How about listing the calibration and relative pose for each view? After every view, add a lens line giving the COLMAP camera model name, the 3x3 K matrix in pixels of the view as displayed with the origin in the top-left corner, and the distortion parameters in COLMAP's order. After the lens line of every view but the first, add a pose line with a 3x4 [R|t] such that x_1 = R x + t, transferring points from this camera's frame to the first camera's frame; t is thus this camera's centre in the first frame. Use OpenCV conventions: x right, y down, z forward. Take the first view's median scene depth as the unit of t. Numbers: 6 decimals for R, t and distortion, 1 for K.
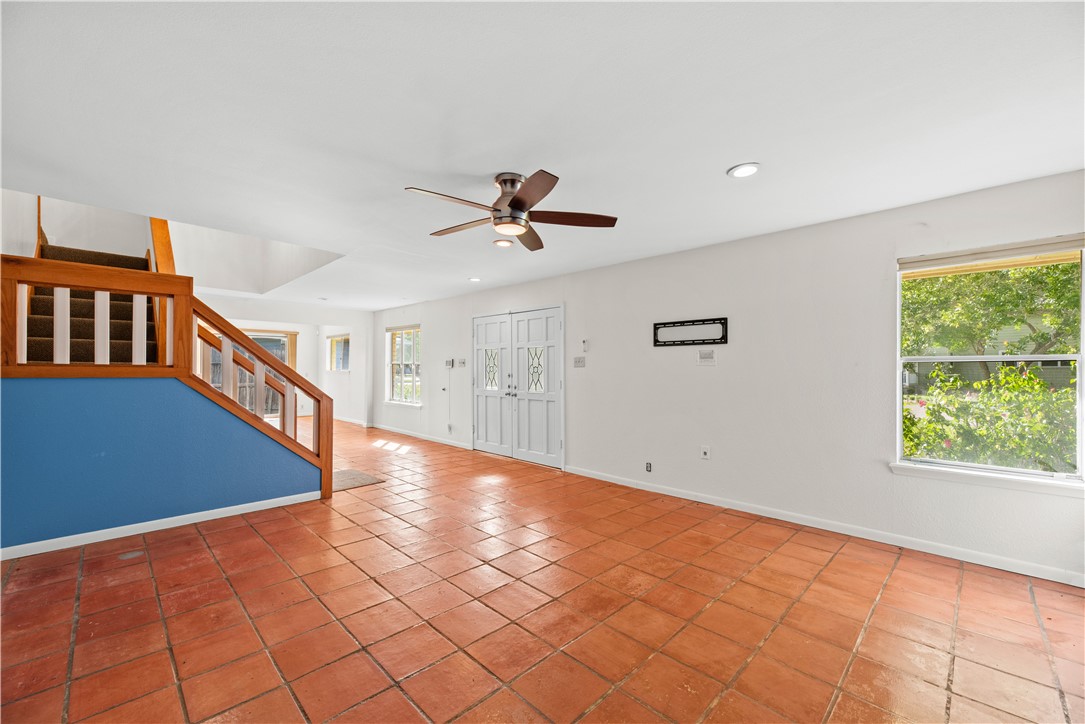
lens RADIAL K [[437.7, 0, 541.0], [0, 437.7, 367.7], [0, 0, 1]] dist [0.002481, -0.000090]
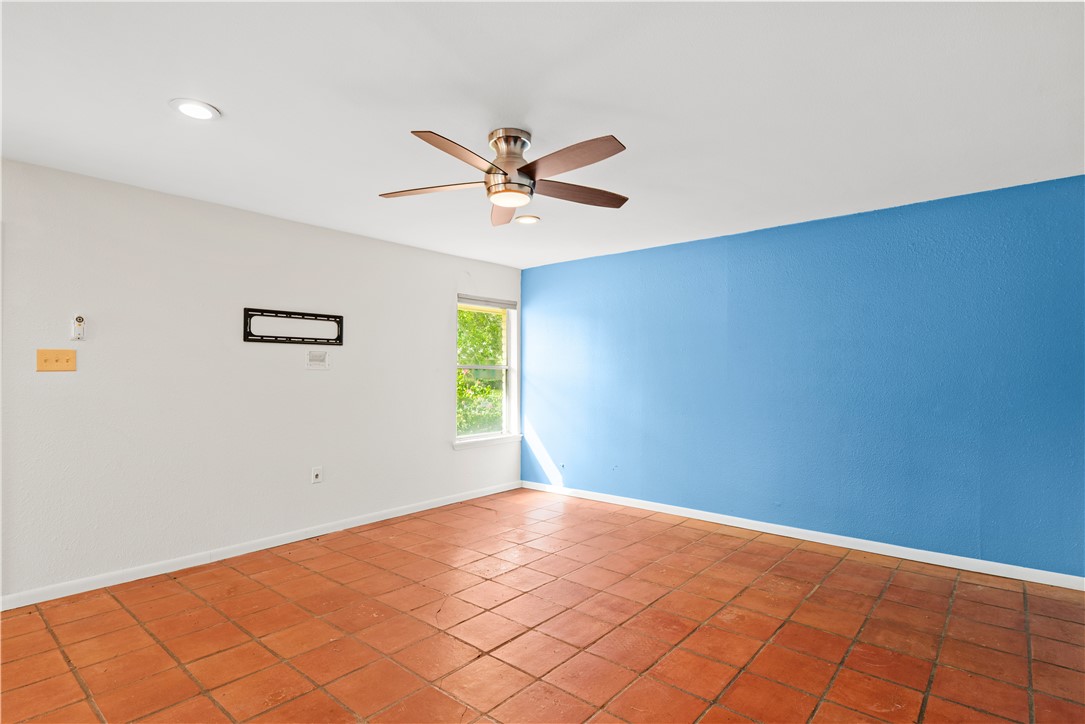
lens RADIAL K [[529.5, 0, 541.7], [0, 529.5, 361.0], [0, 0, 1]] dist [-0.010788, -0.000343]
pose [[-0.073323, 0.020119, 0.997105, -0.663828], [-0.000091, 0.999796, -0.020180, -0.001384], [-0.997308, -0.001570, -0.073306, 0.659597]]
